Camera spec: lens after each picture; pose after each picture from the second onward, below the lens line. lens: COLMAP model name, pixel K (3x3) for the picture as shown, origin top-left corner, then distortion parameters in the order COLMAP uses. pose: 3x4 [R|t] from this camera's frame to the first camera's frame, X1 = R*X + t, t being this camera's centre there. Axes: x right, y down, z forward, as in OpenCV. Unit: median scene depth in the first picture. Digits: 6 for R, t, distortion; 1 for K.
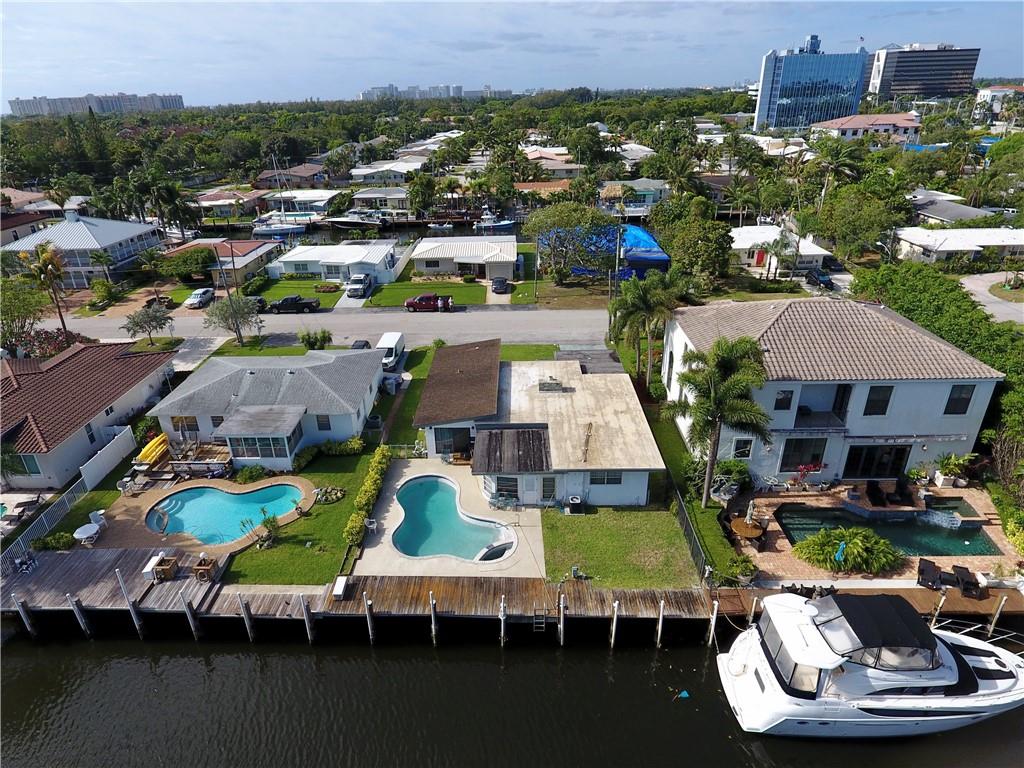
lens RADIAL K [[596.3, 0, 512.0], [0, 596.3, 384.0], [0, 0, 1]] dist [-0.004942, -0.002316]
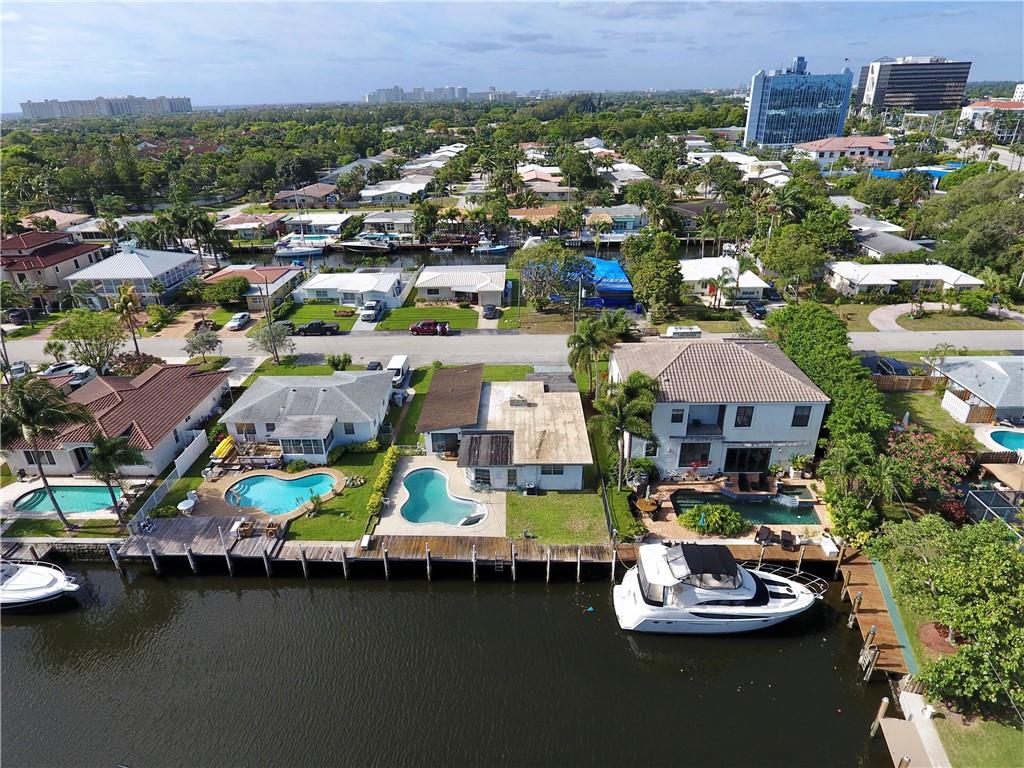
lens RADIAL K [[596.3, 0, 512.0], [0, 596.3, 384.0], [0, 0, 1]] dist [-0.004942, -0.002316]
pose [[0.999964, 0.006294, -0.005687, 0.043141], [-0.006301, 0.999980, -0.001079, -0.027138], [0.005680, 0.001115, 0.999983, -0.255035]]
